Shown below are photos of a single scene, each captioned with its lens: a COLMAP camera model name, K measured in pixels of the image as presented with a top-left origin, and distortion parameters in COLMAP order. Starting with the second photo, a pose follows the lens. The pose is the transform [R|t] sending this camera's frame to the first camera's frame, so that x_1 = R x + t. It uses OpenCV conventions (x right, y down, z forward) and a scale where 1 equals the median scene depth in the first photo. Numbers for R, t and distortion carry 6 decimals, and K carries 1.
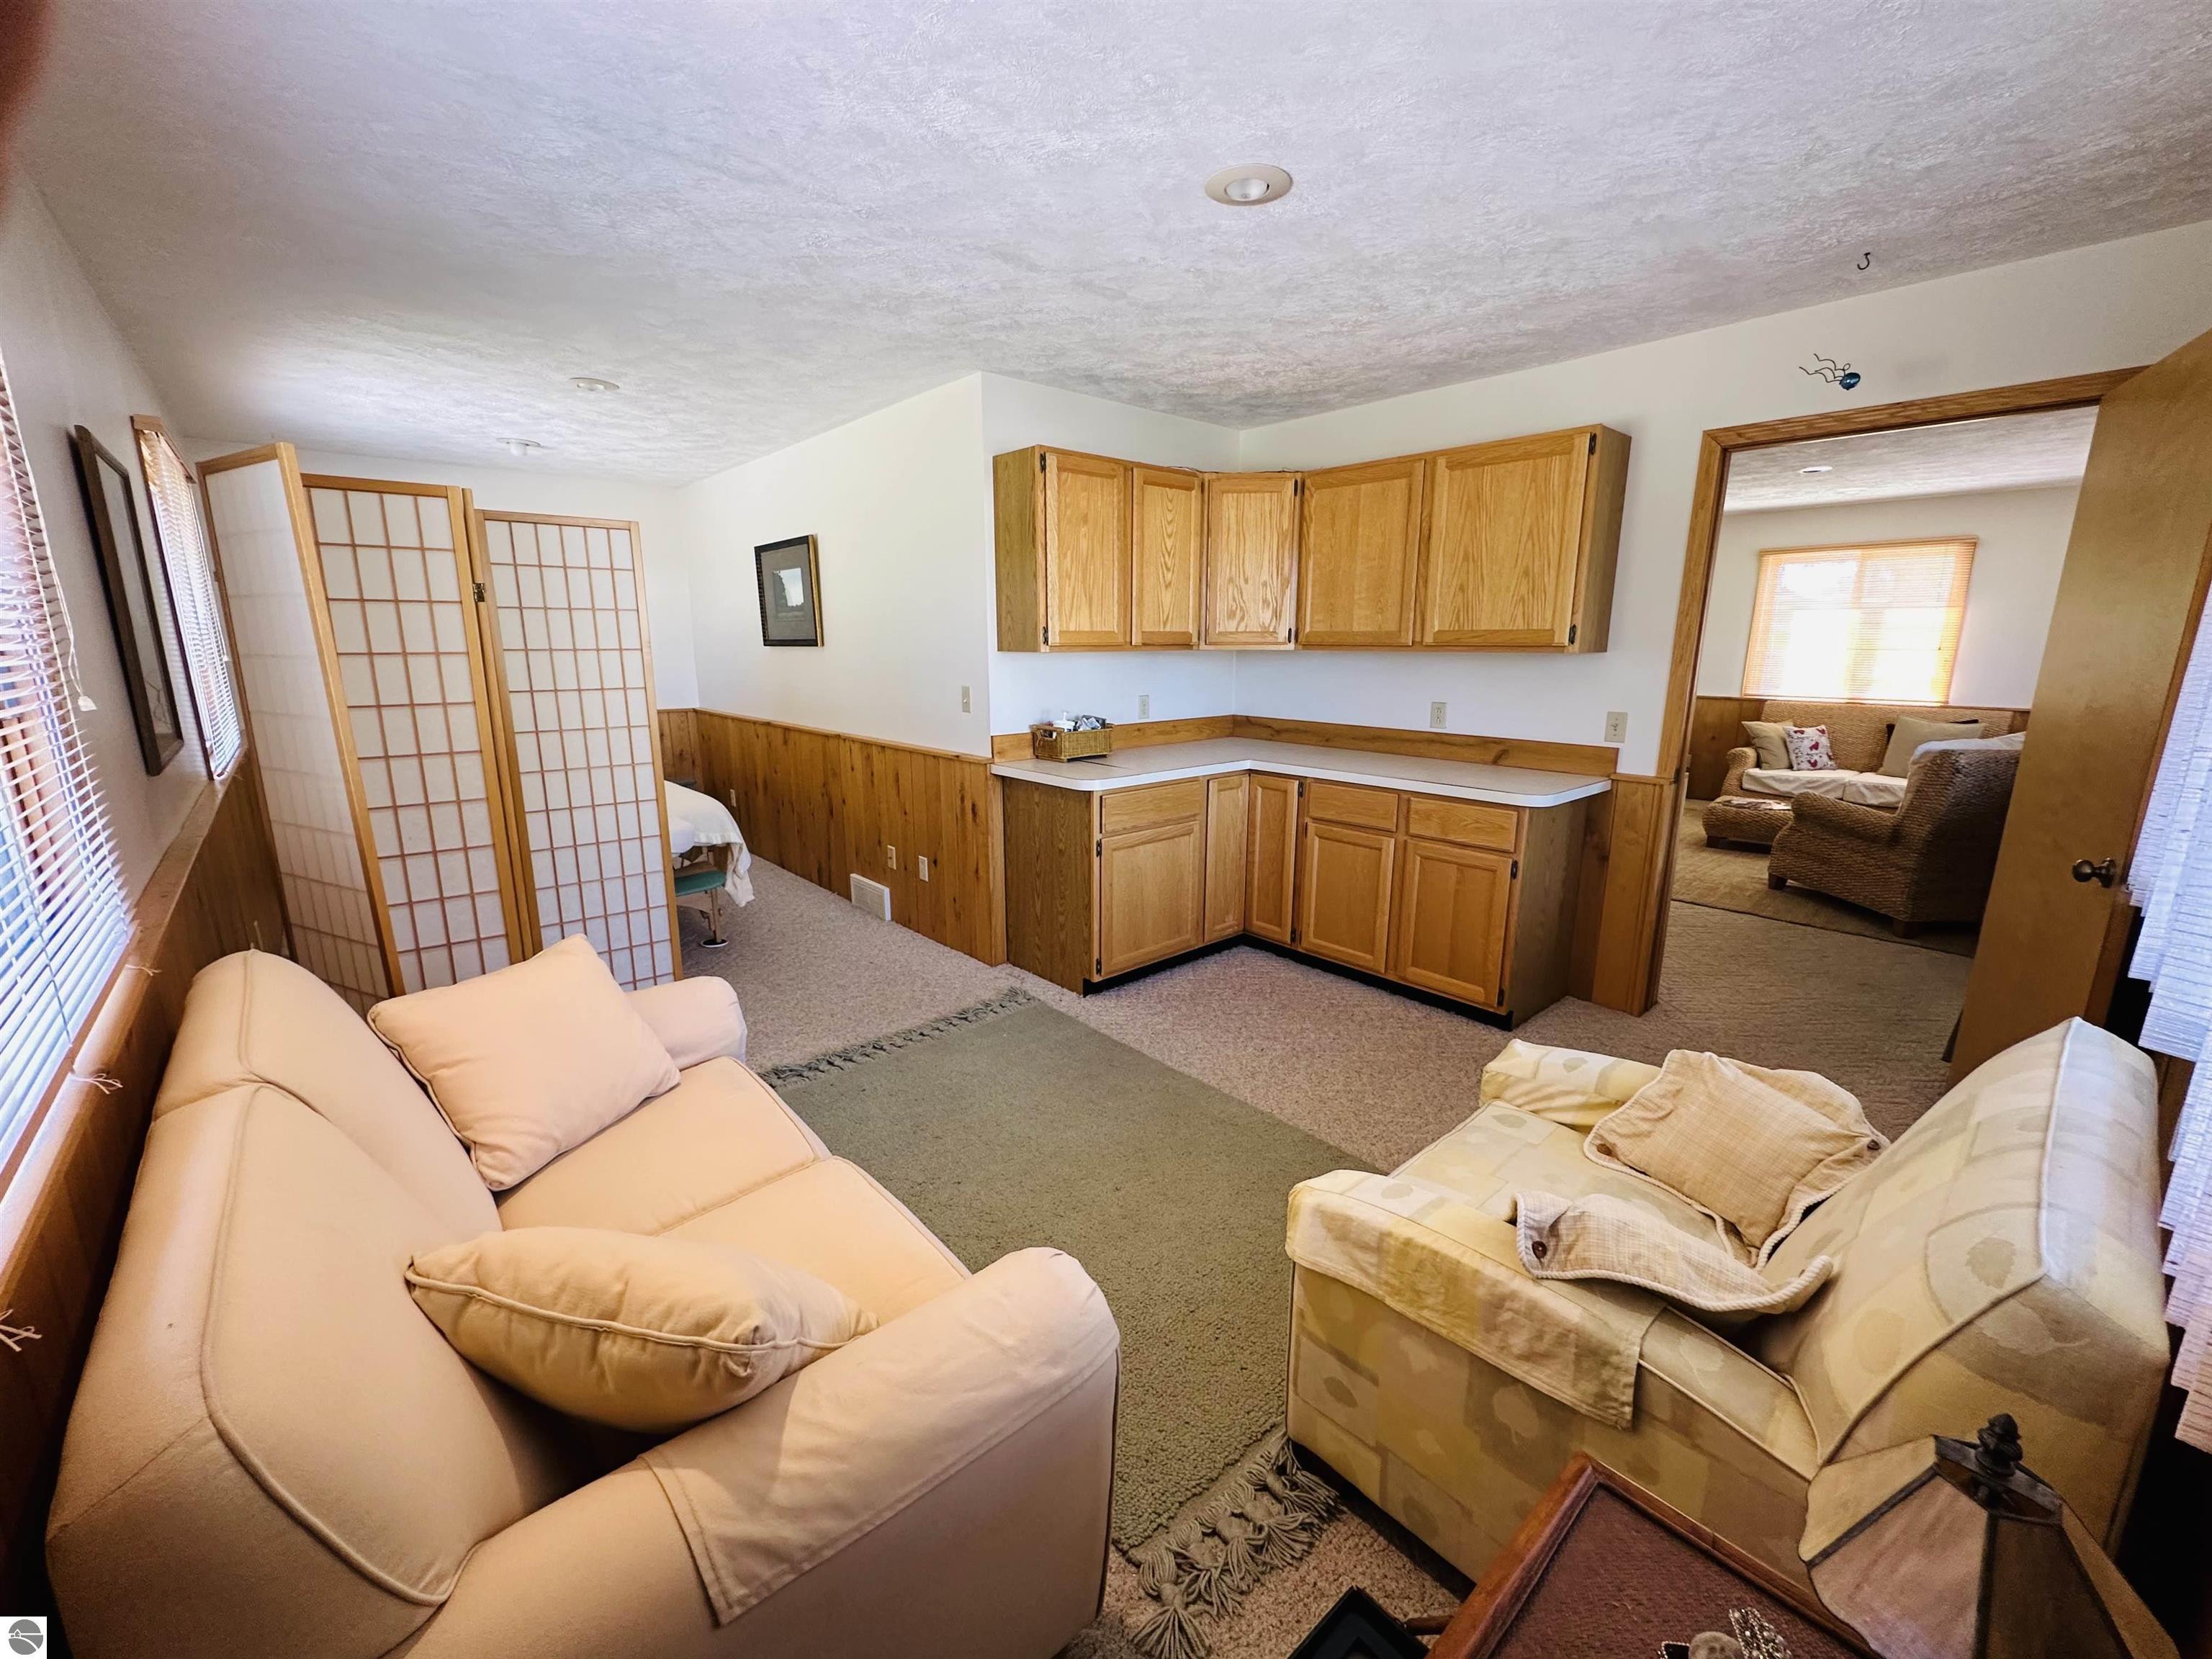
lens RADIAL K [[893.8, 0, 1110.2], [0, 893.8, 837.5], [0, 0, 1]] dist [0.001253, 0.000034]
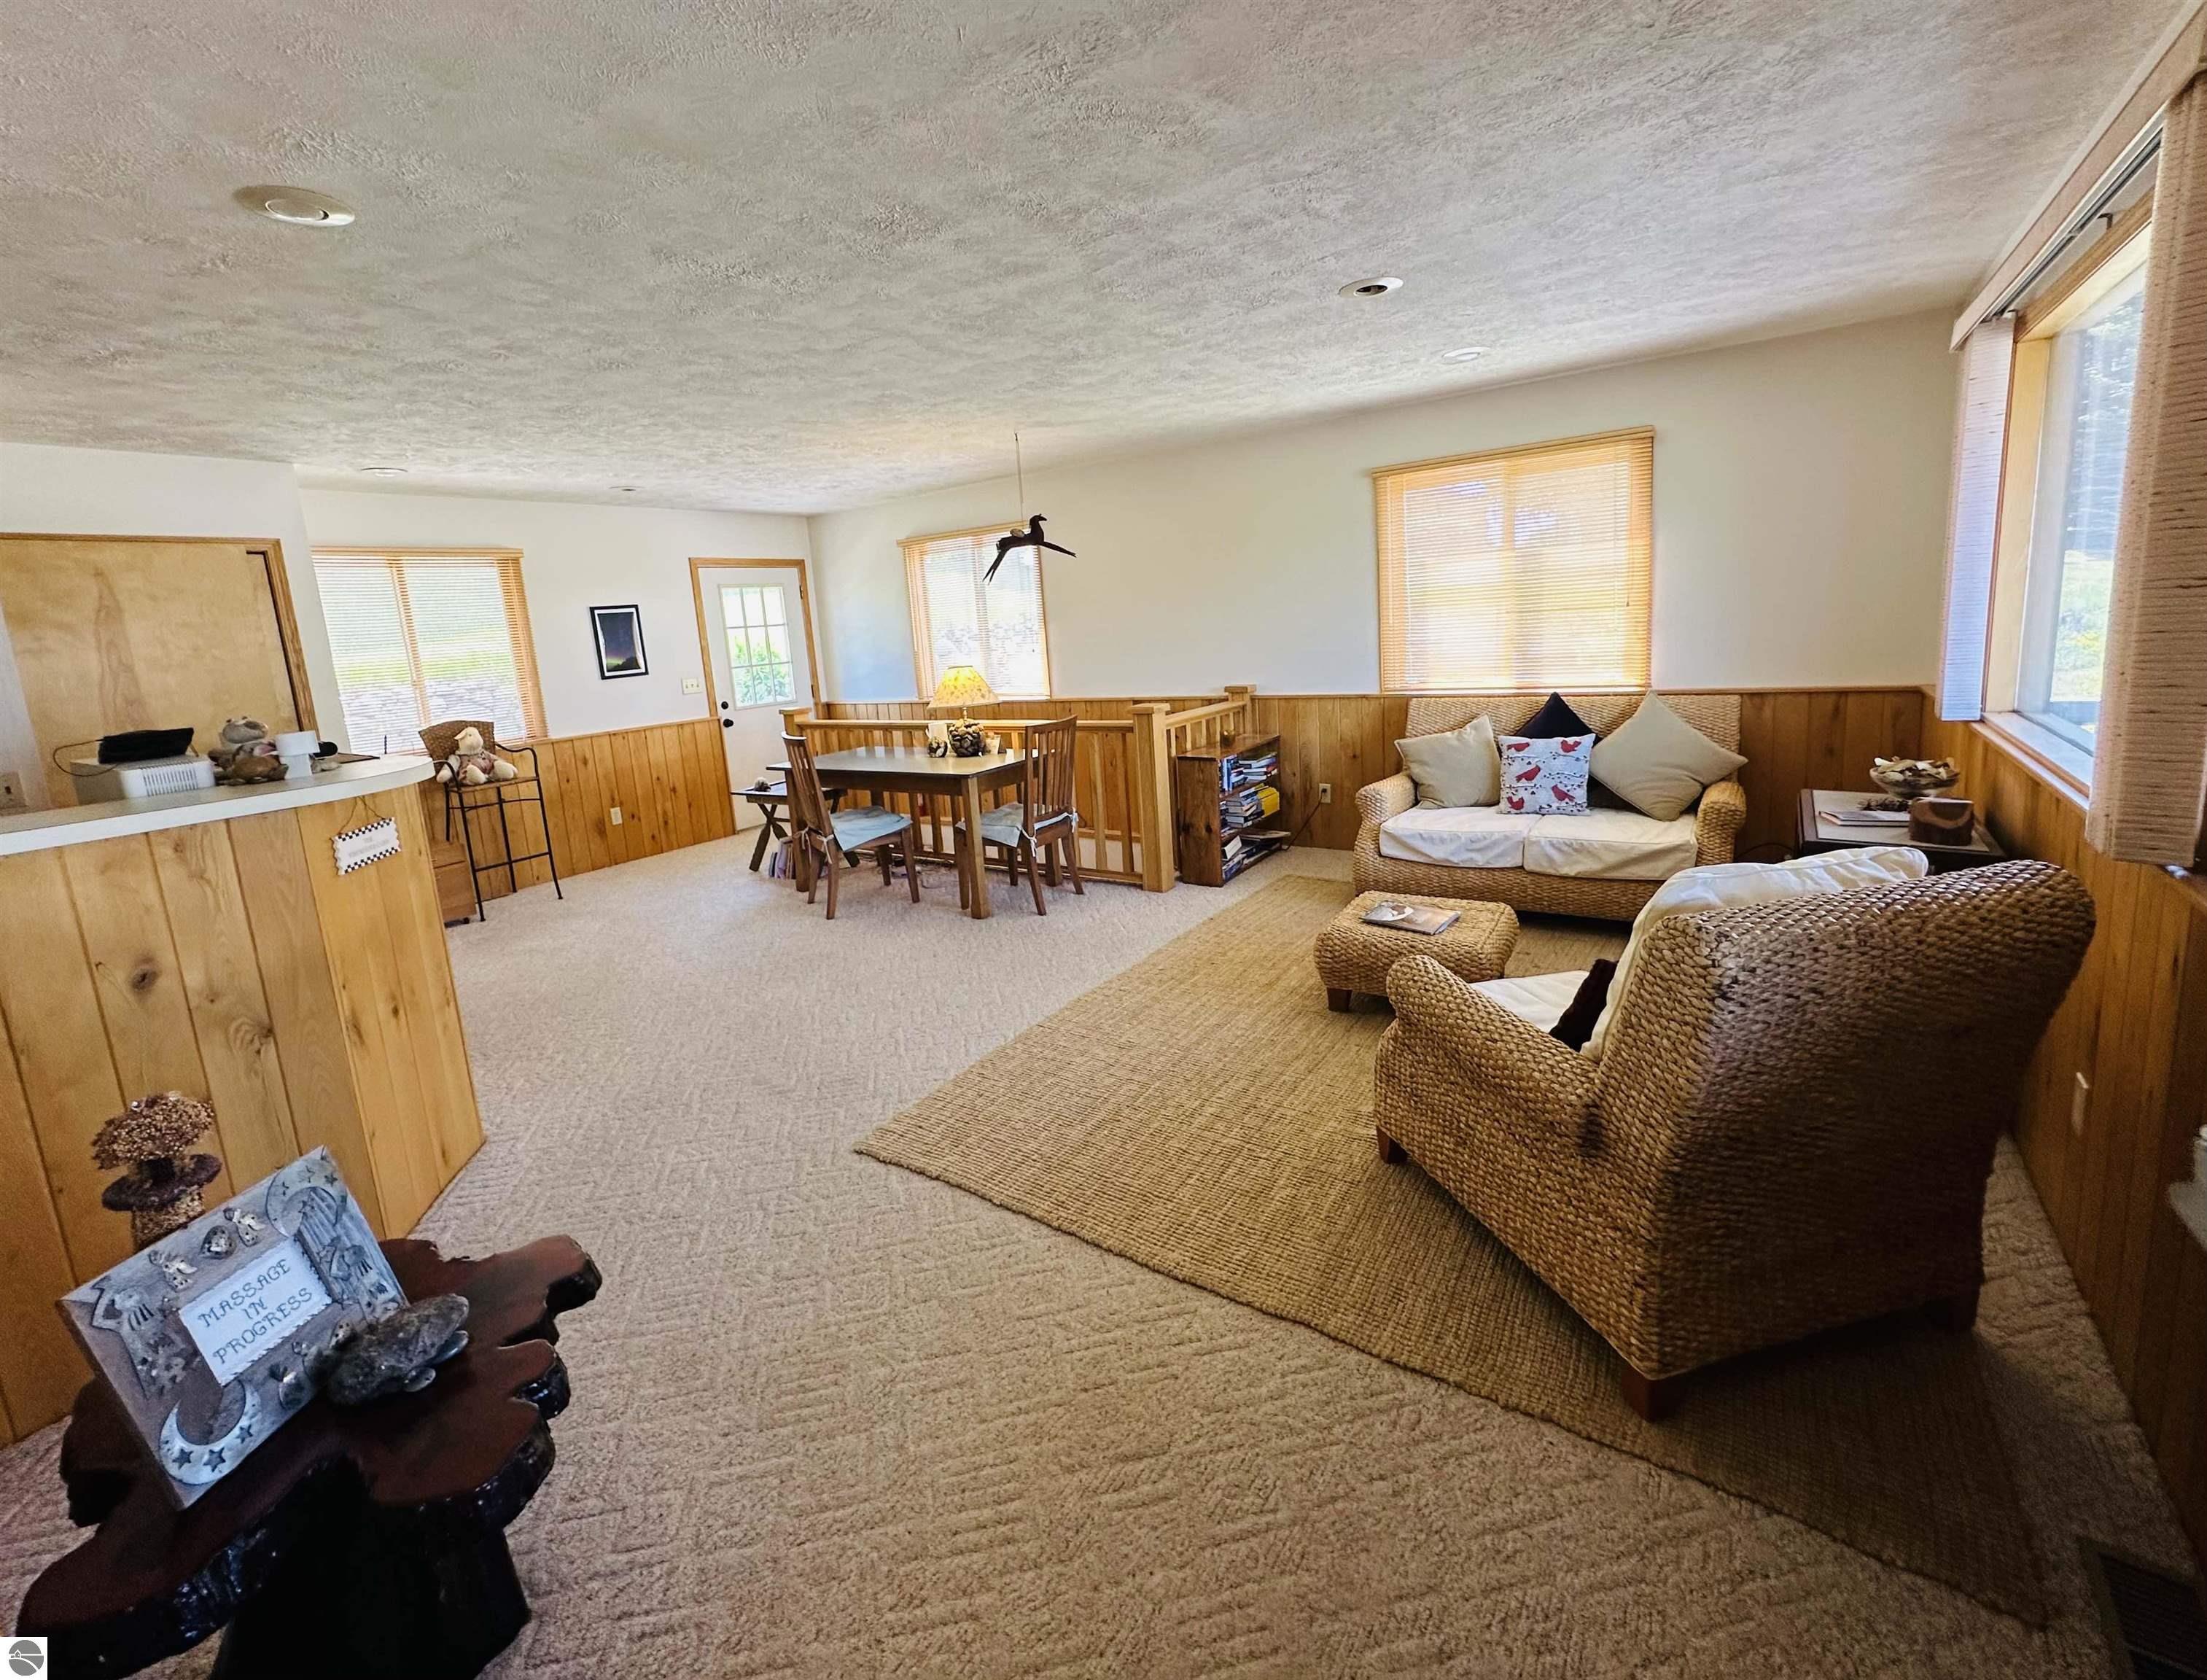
lens RADIAL K [[959.2, 0, 1103.4], [0, 959.2, 786.4], [0, 0, 1]] dist [0.000239, 0.000063]
pose [[0.968561, -0.108055, 0.224083, 0.395566], [0.119571, 0.992081, -0.038433, -0.099618], [-0.218156, 0.064019, 0.973812, 0.421739]]
